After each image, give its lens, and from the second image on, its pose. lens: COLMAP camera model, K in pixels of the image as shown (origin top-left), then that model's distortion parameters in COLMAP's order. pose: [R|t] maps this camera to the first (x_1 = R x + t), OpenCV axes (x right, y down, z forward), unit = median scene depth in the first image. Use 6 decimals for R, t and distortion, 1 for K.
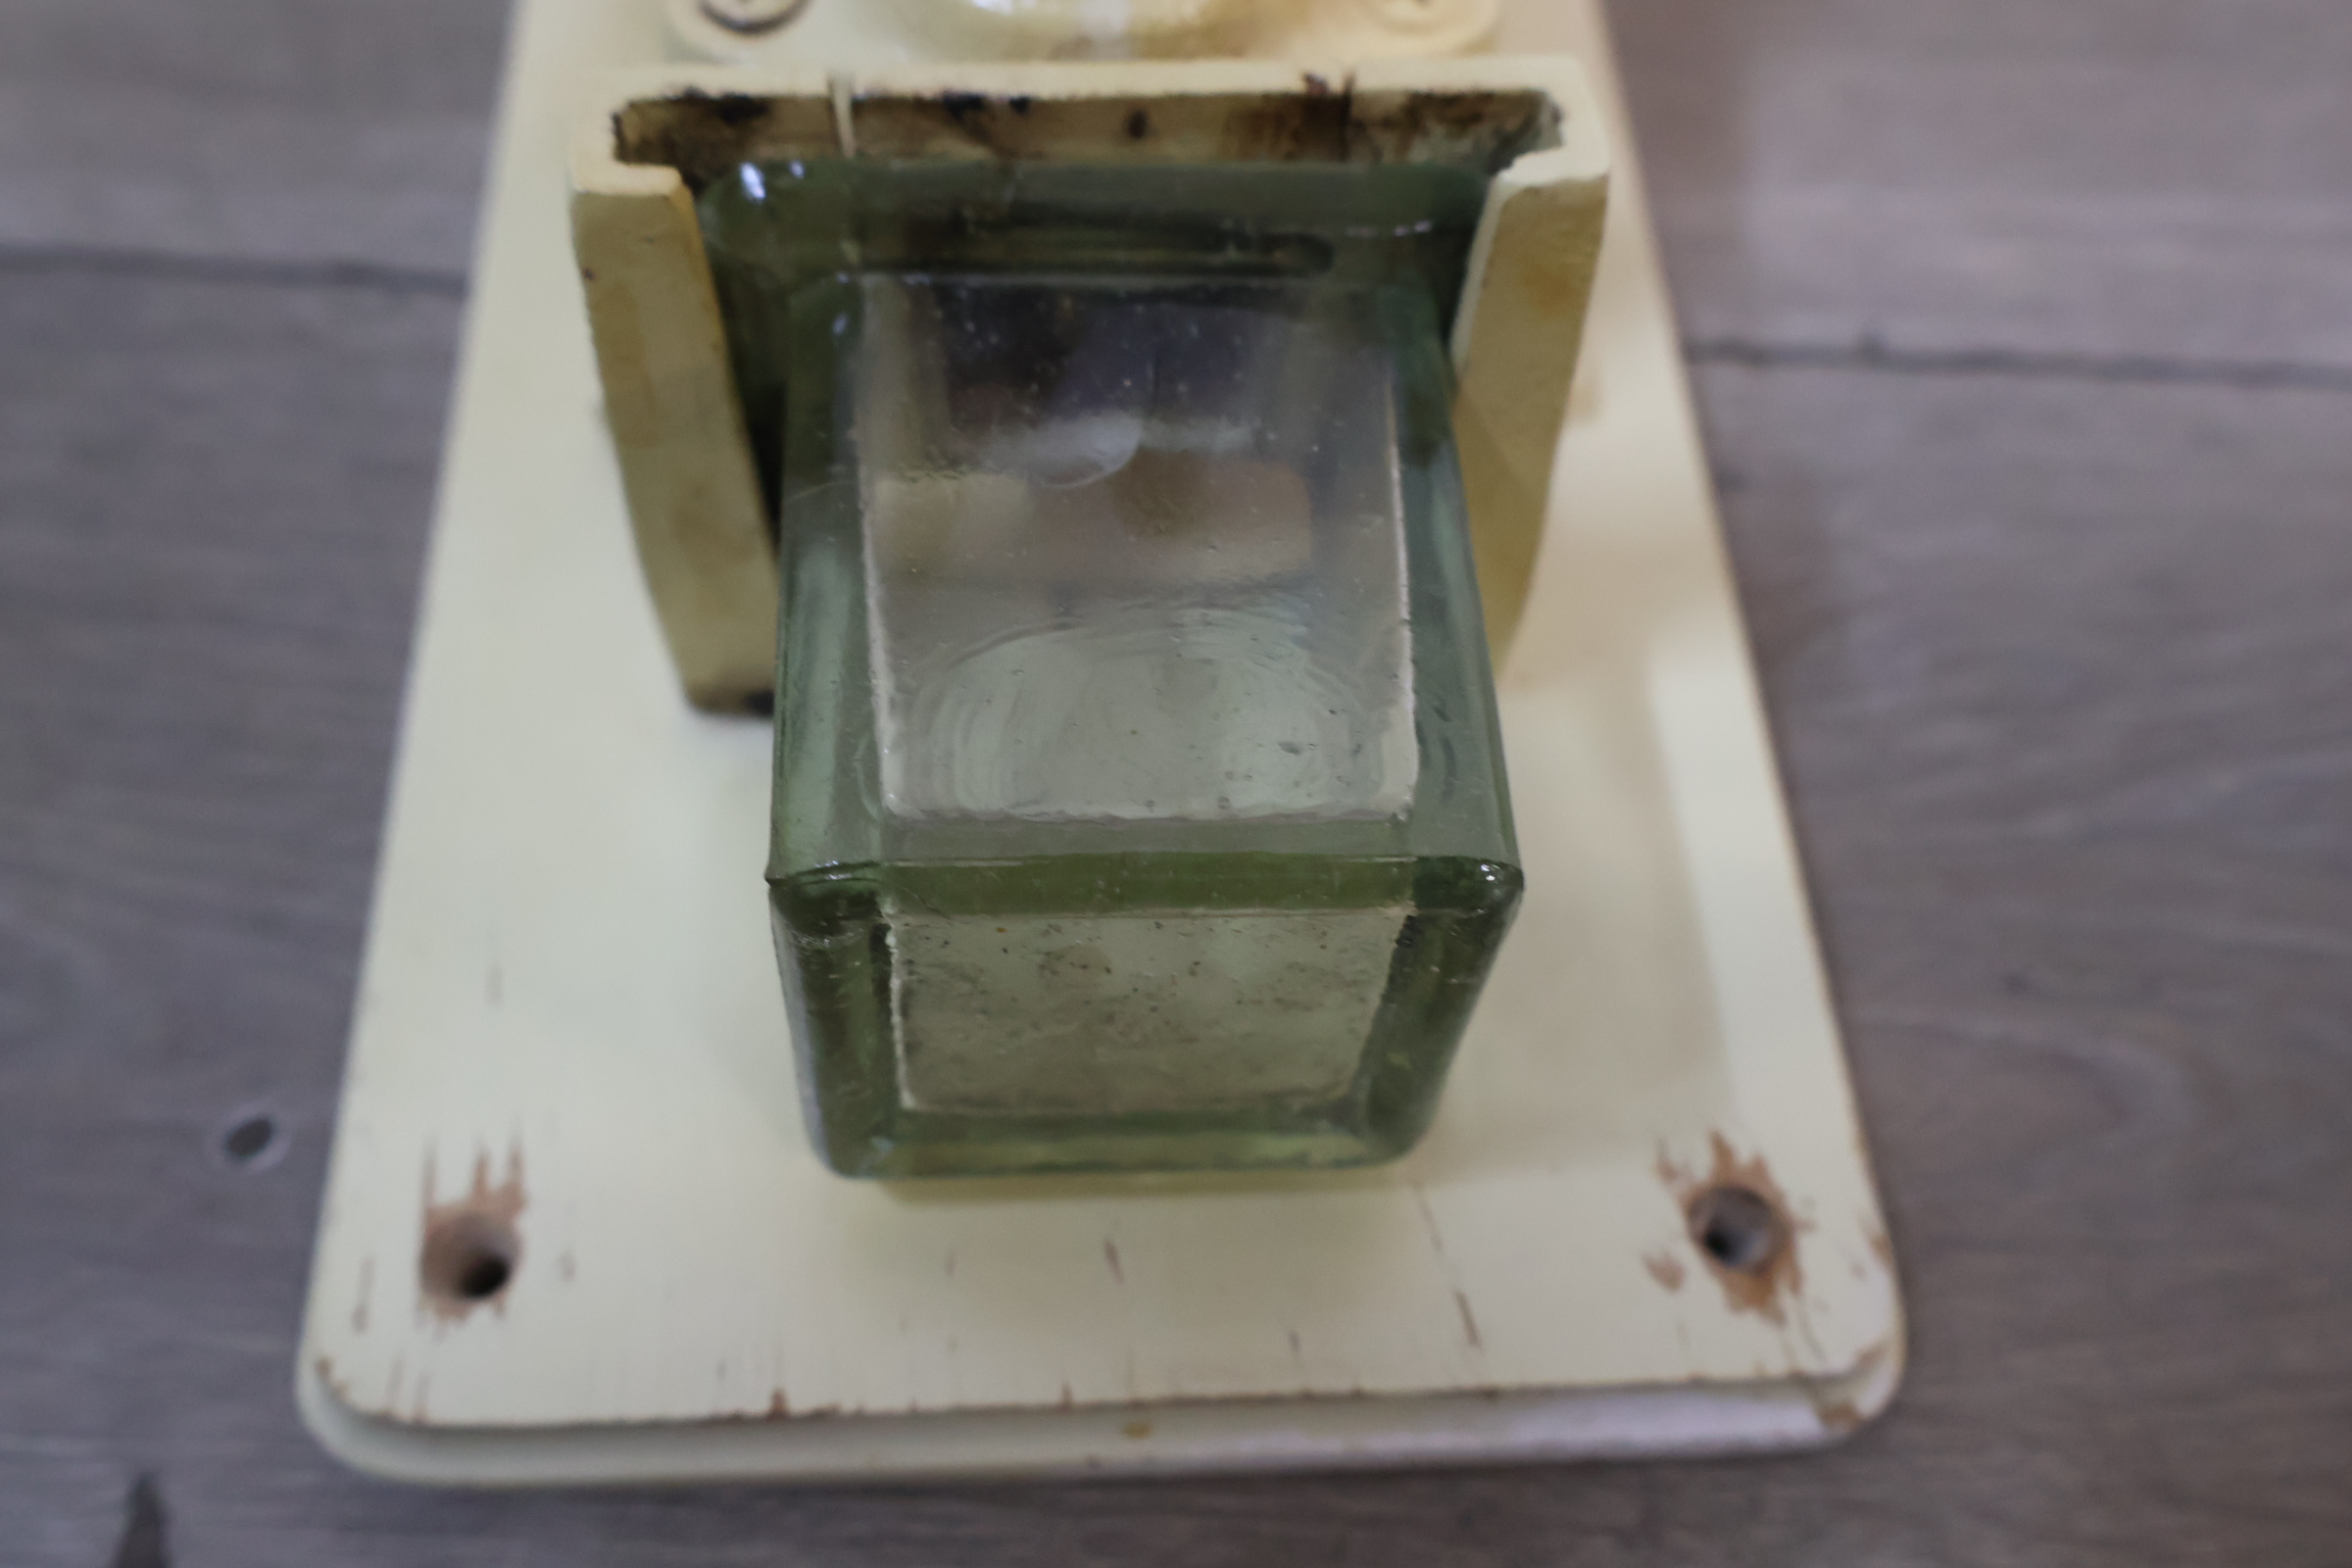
lens RADIAL K [[2173.9, 0, 1170.8], [0, 2173.9, 786.9], [0, 0, 1]] dist [0.015134, 0.004019]
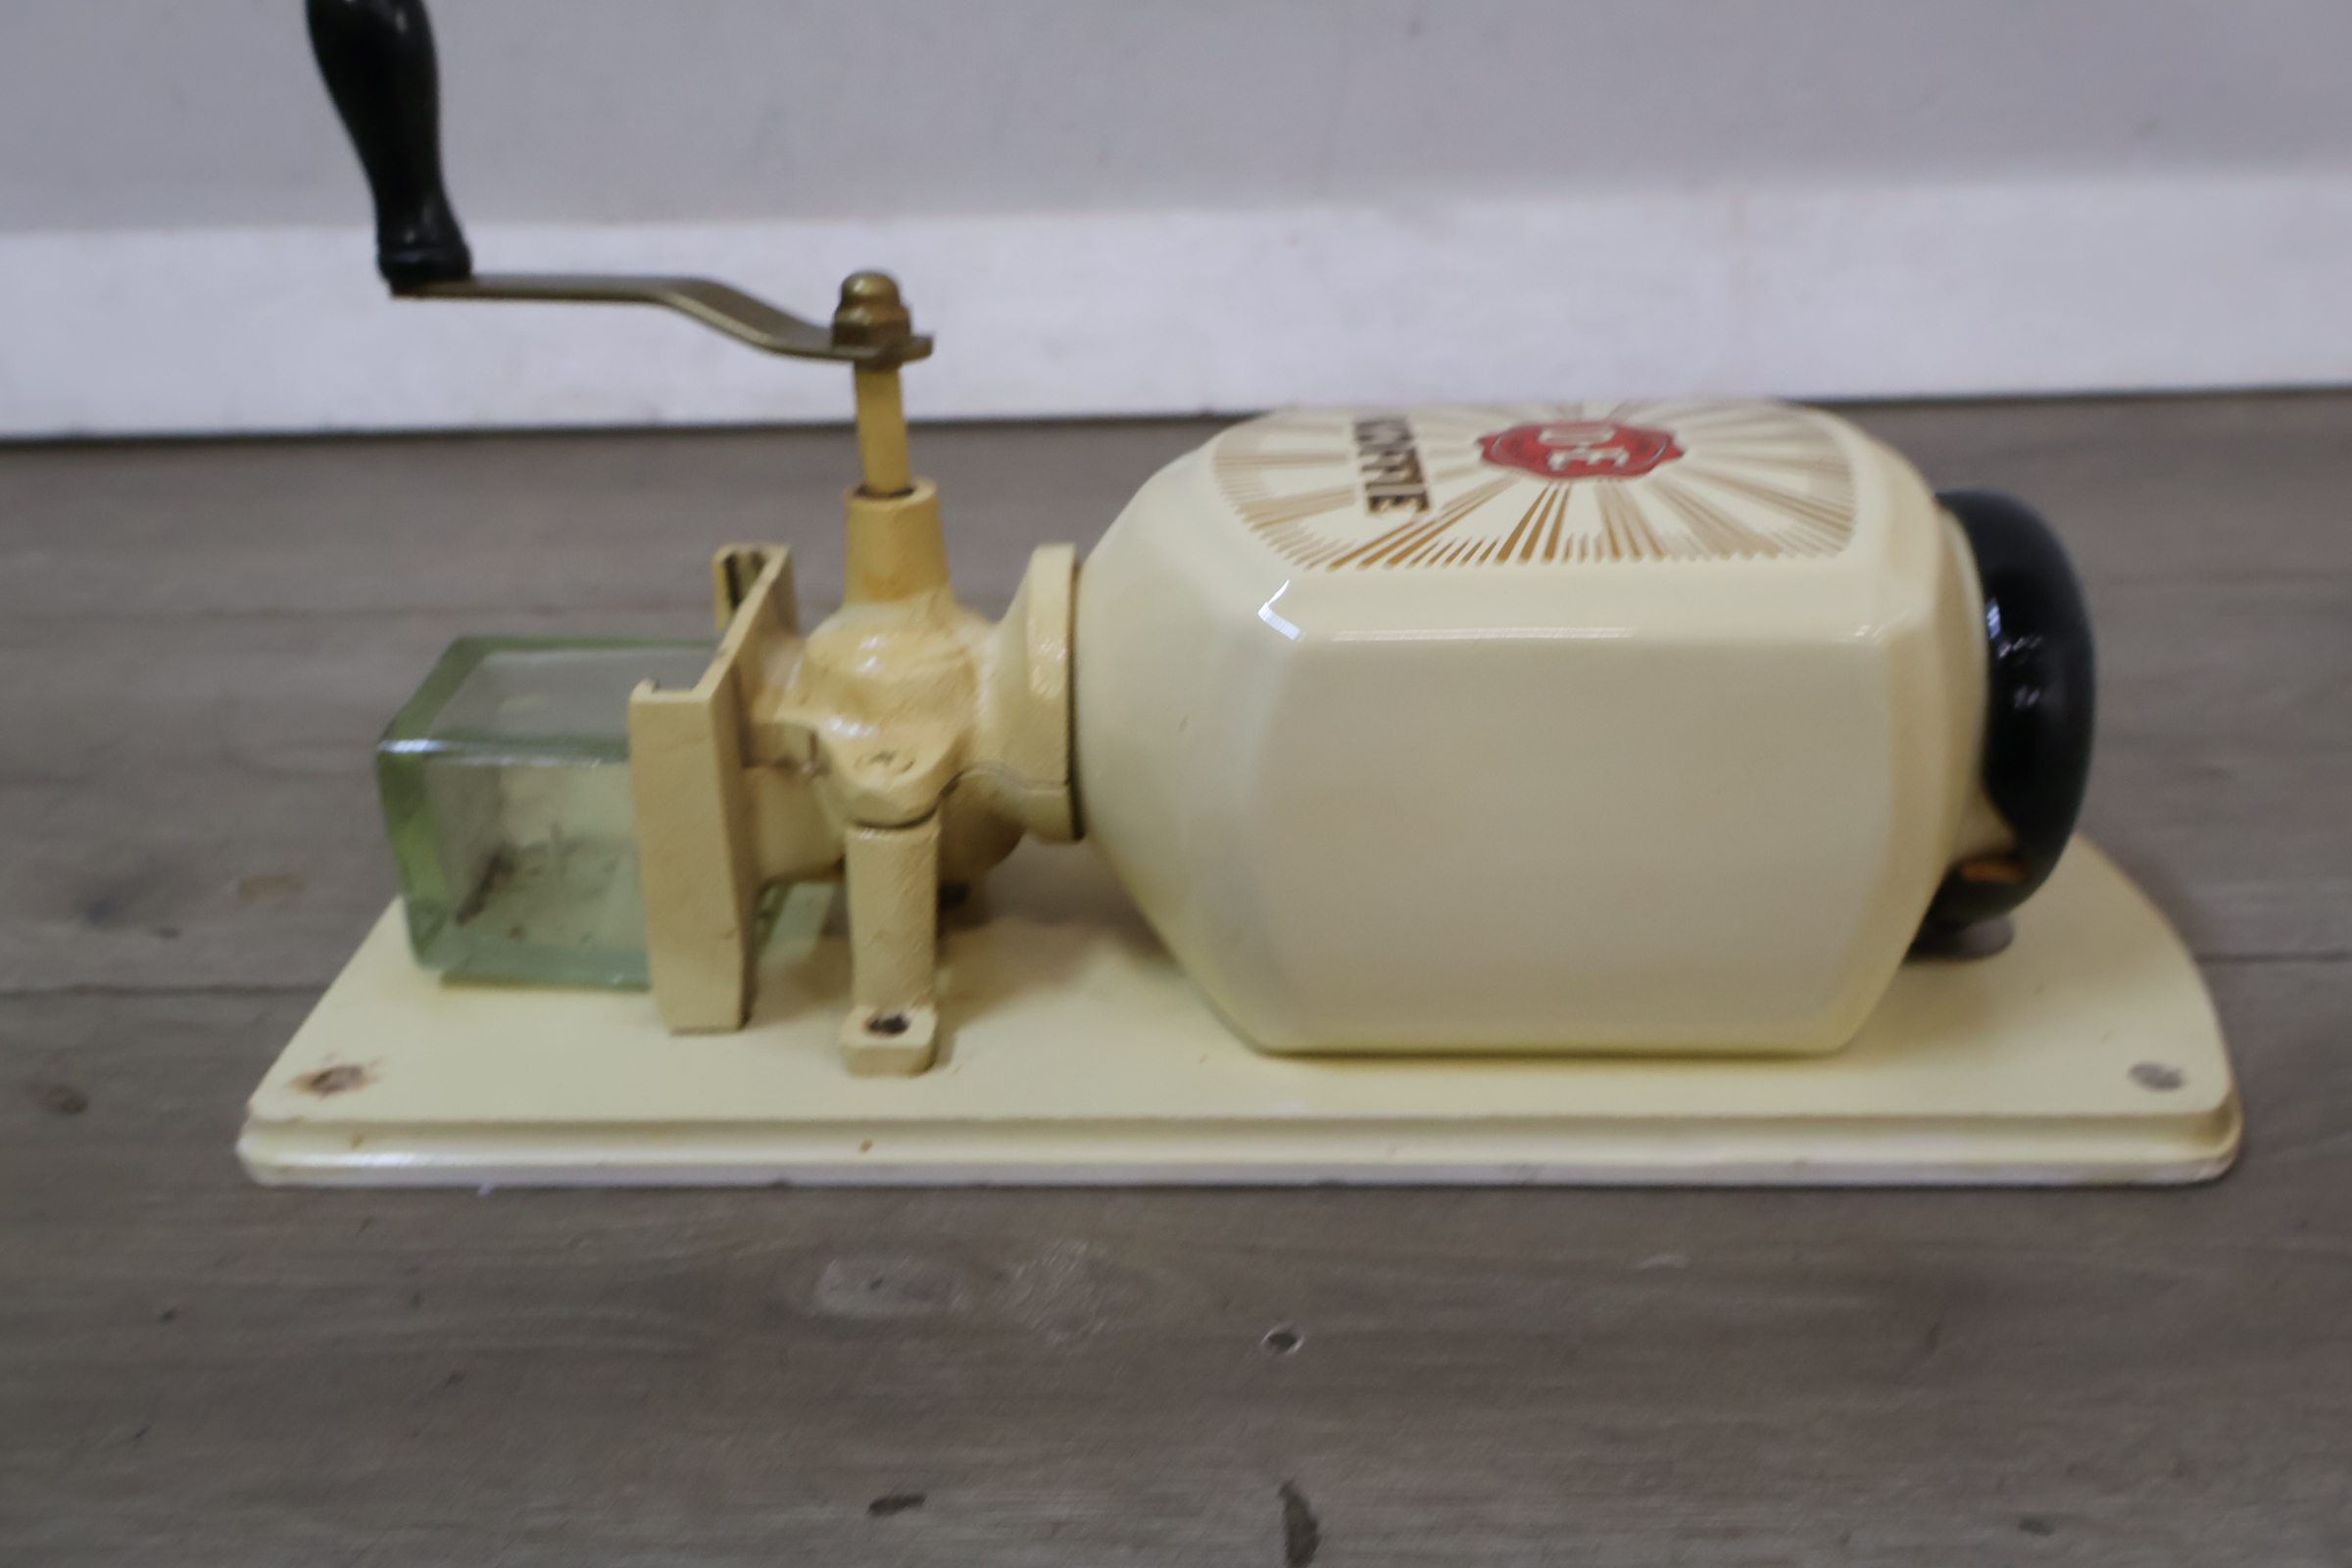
lens RADIAL K [[2171.4, 0, 1170.1], [0, 2171.4, 806.8], [0, 0, 1]] dist [0.021451, 0.002072]
pose [[0.997241, -0.073826, -0.007803, -0.498458], [0.059255, 0.854895, -0.515406, 0.721651], [0.044721, 0.513521, 0.856911, -0.717647]]
